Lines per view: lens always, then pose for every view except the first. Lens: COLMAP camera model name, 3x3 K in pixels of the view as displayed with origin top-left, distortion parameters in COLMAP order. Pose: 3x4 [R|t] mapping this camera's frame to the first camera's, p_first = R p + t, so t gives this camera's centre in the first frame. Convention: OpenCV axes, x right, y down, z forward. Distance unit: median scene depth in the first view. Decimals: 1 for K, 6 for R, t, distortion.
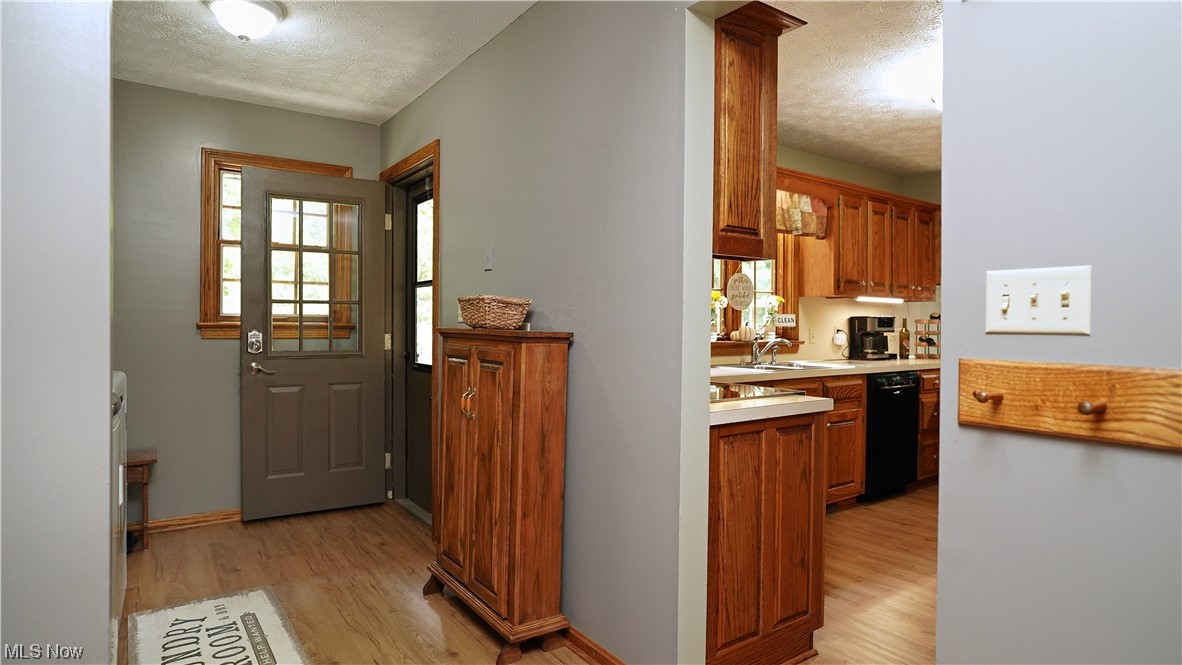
lens RADIAL K [[652.8, 0, 591.0], [0, 652.8, 332.5], [0, 0, 1]] dist [-0.031648, 0.002440]
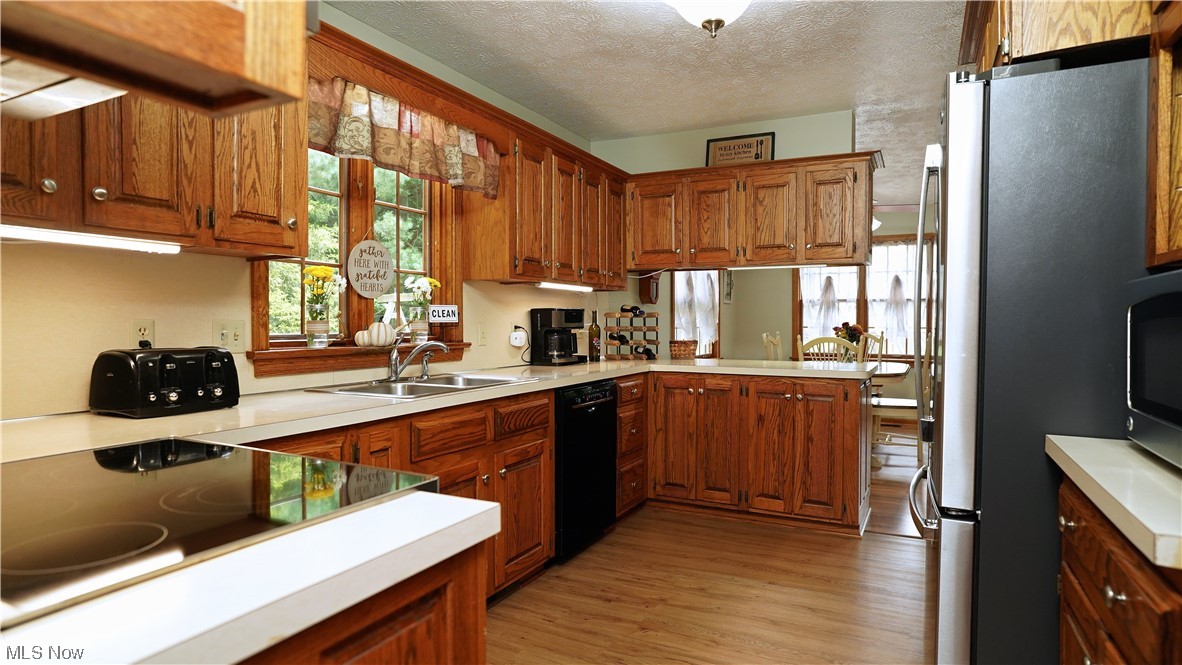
lens RADIAL K [[652.8, 0, 591.0], [0, 652.8, 332.5], [0, 0, 1]] dist [-0.031648, 0.002440]
pose [[0.889715, -0.014687, 0.456279, 0.125071], [0.011642, 0.999887, 0.009482, -0.003397], [-0.456367, -0.003125, 0.889786, 0.320106]]
